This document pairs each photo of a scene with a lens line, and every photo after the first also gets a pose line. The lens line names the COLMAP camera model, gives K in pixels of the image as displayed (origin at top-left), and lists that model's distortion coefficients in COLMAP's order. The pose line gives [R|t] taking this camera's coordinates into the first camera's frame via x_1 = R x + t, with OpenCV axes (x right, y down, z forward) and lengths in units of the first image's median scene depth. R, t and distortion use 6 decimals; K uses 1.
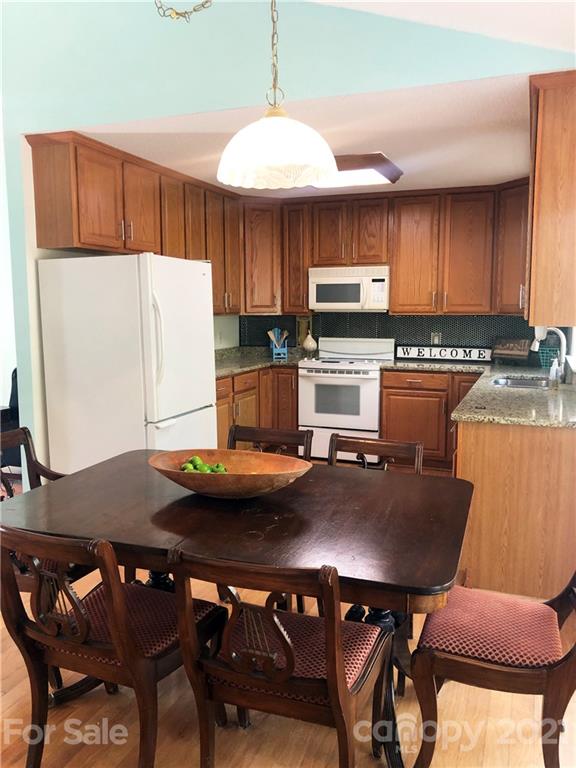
lens RADIAL K [[632.9, 0, 288.0], [0, 632.9, 383.1], [0, 0, 1]] dist [0.038732, -0.037524]
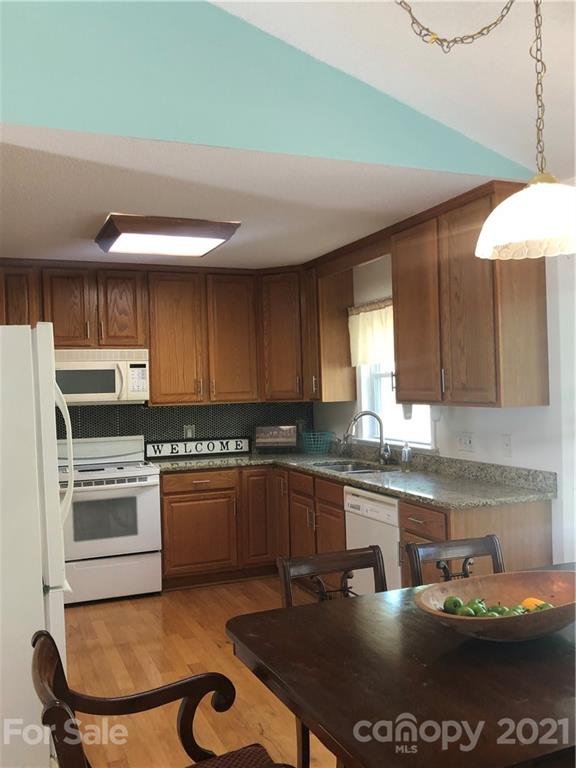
lens RADIAL K [[701.8, 0, 292.0], [0, 701.8, 376.9], [0, 0, 1]] dist [0.034702, 0.000000]
pose [[0.715835, -0.010241, 0.698194, -0.354122], [0.112750, 0.988466, -0.101101, -0.031813], [-0.689106, 0.151093, 0.708734, 0.210303]]
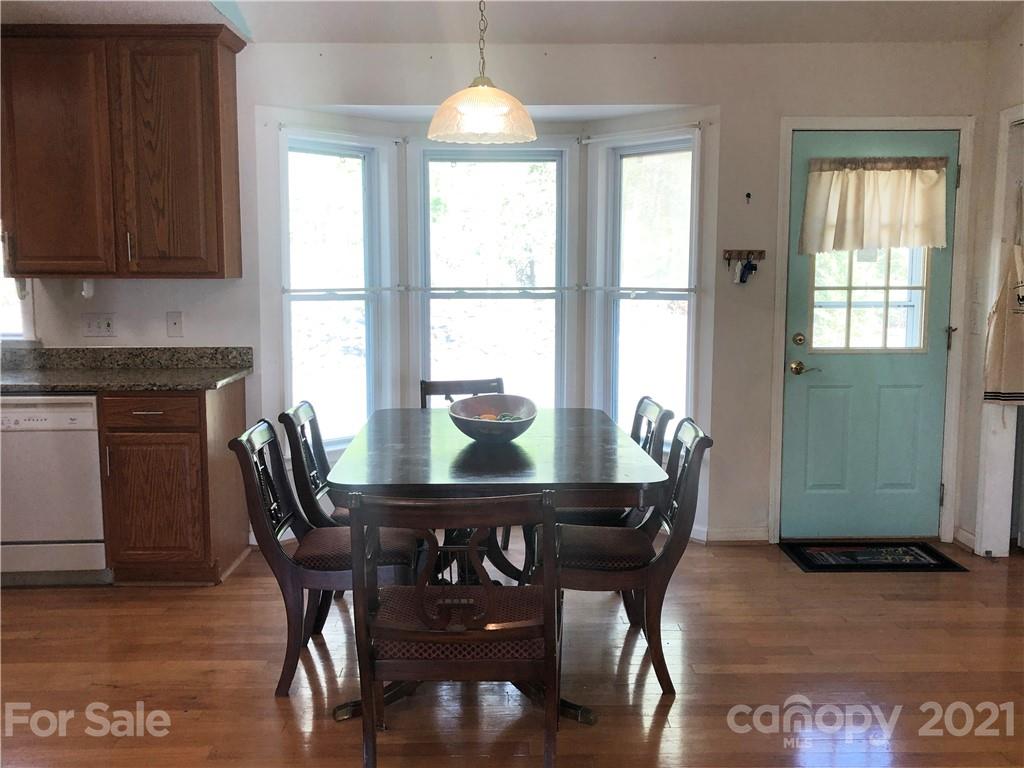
lens RADIAL K [[935.7, 0, 500.5], [0, 935.7, 360.2], [0, 0, 1]] dist [0.034702, 0.000000]
pose [[-0.372728, -0.092358, 0.923333, -0.576812], [0.115117, 0.982746, 0.144771, -0.065998], [-0.920773, 0.160252, -0.355665, 0.593217]]
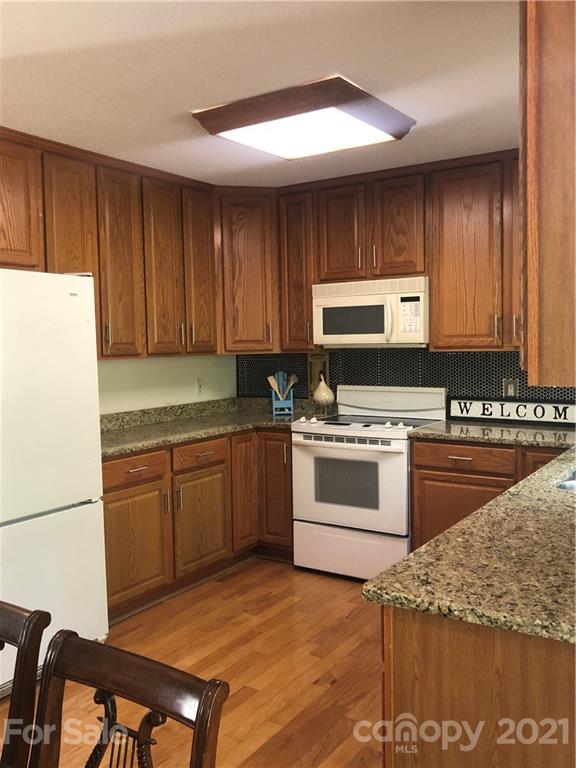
lens RADIAL K [[701.8, 0, 282.0], [0, 701.8, 376.8], [0, 0, 1]] dist [0.034702, 0.000000]
pose [[0.976165, -0.005516, -0.216958, 0.169466], [-0.008875, 0.997826, -0.065298, -0.034430], [0.216847, 0.065667, 0.973995, 0.275098]]
